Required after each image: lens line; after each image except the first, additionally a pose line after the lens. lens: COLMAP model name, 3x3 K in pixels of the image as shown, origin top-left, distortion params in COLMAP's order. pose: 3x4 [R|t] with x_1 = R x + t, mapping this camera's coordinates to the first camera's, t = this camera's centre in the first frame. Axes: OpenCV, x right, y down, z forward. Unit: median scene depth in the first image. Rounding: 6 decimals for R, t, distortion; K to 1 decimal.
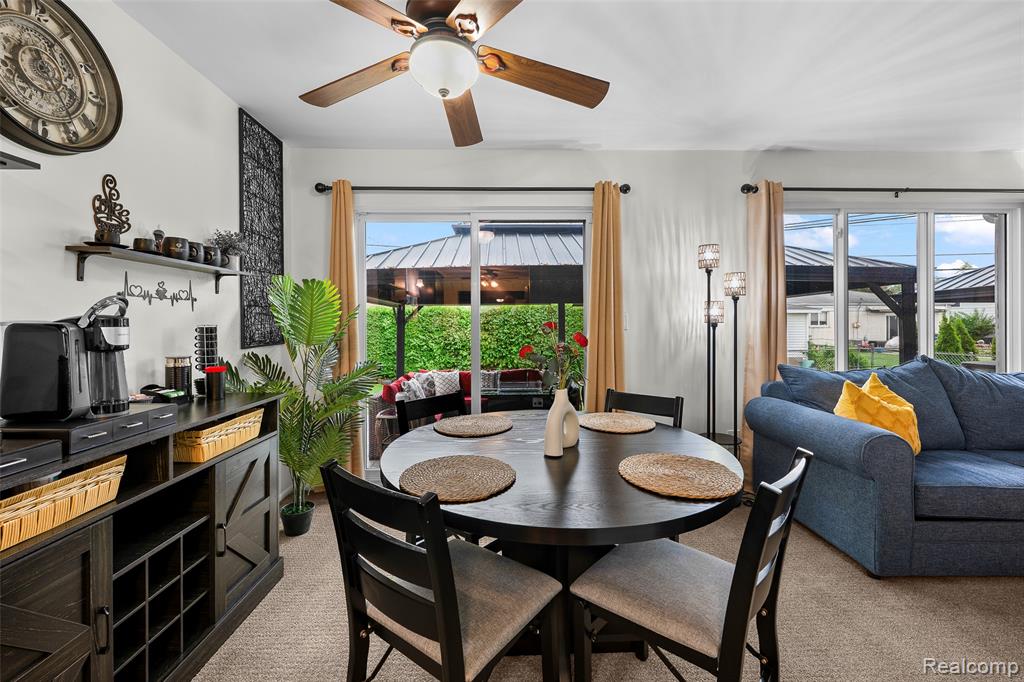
lens RADIAL K [[415.0, 0, 508.8], [0, 415.0, 322.3], [0, 0, 1]] dist [0.000512, 0.000219]
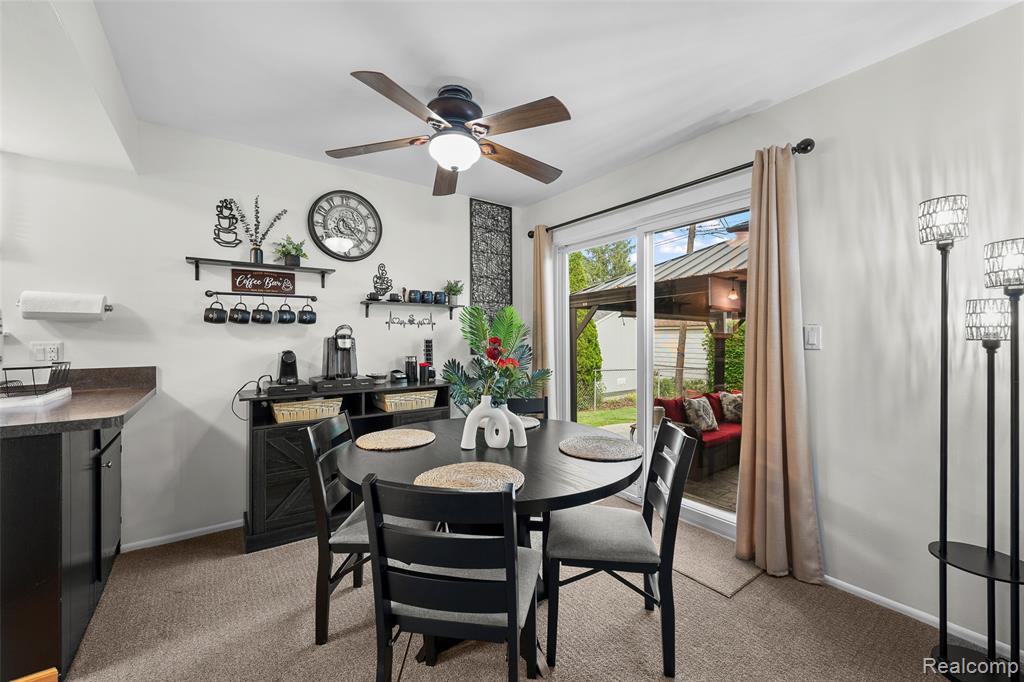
lens RADIAL K [[409.0, 0, 512.0], [0, 409.0, 341.0], [0, 0, 1]] dist [-0.003456, -0.000139]
pose [[0.577305, 0.009004, -0.816479, 0.584520], [-0.002841, 0.999955, 0.009018, -0.000209], [0.816524, -0.002886, 0.577304, 0.212750]]
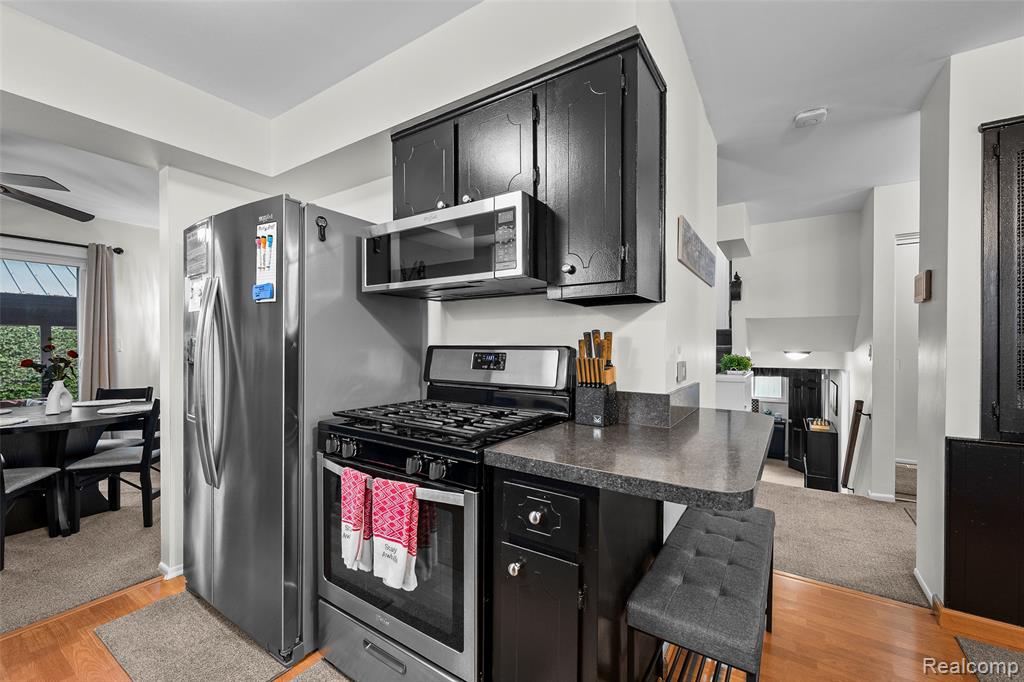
lens RADIAL K [[423.0, 0, 496.3], [0, 423.0, 344.9], [0, 0, 1]] dist [0.000119, -0.000025]
pose [[0.576852, 0.006688, 0.816822, -0.157266], [-0.003578, 0.999978, -0.005660, 0.001235], [-0.816841, 0.000343, 0.576863, -0.915140]]
